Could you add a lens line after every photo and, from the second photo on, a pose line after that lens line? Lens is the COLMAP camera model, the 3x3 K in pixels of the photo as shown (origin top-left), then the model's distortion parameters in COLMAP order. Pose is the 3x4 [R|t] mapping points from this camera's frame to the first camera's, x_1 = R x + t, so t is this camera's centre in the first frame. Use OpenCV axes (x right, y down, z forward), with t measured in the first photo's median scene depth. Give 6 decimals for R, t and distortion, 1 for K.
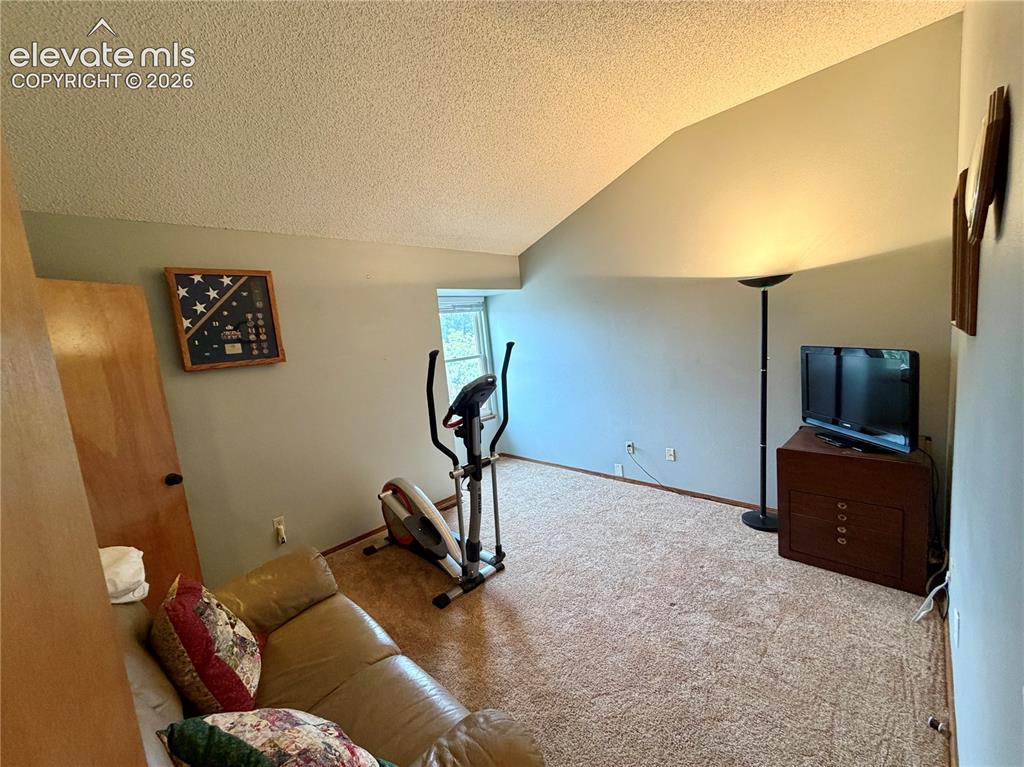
lens RADIAL K [[407.3, 0, 512.8], [0, 407.3, 381.1], [0, 0, 1]] dist [-0.000864, -0.000271]
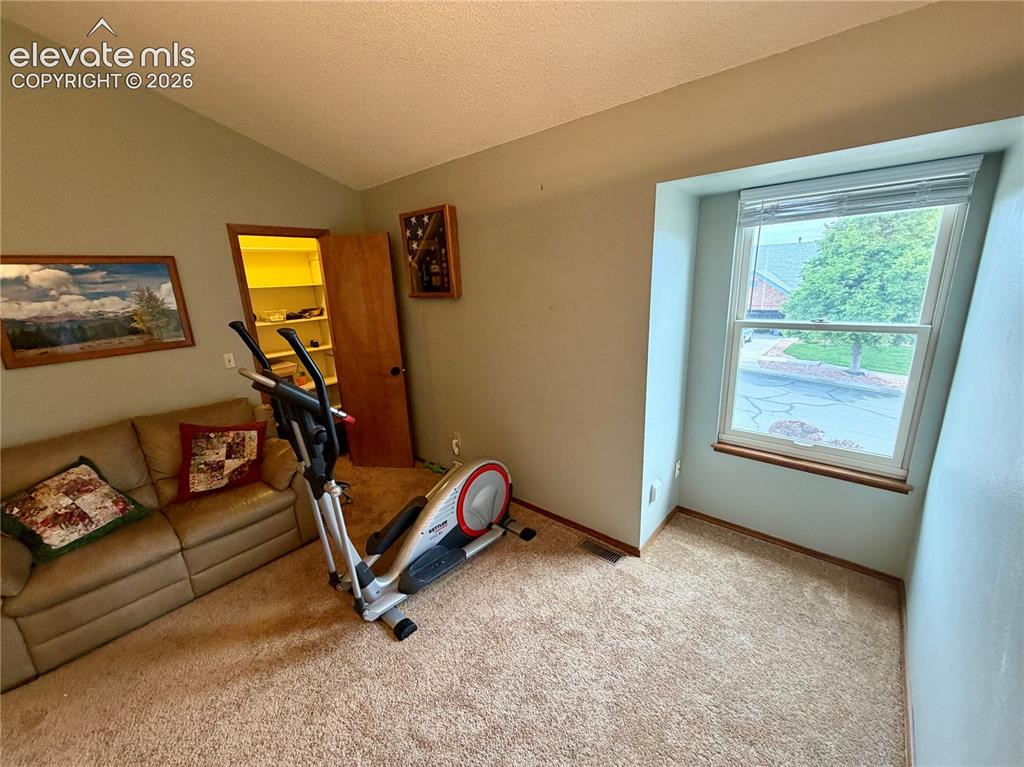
lens RADIAL K [[407.3, 0, 512.9], [0, 407.3, 385.6], [0, 0, 1]] dist [-0.000864, -0.000271]
pose [[0.100628, 0.332667, -0.937660, 0.538231], [-0.086598, 0.941796, 0.324841, -0.200837], [0.991148, 0.048511, 0.123579, 1.128532]]
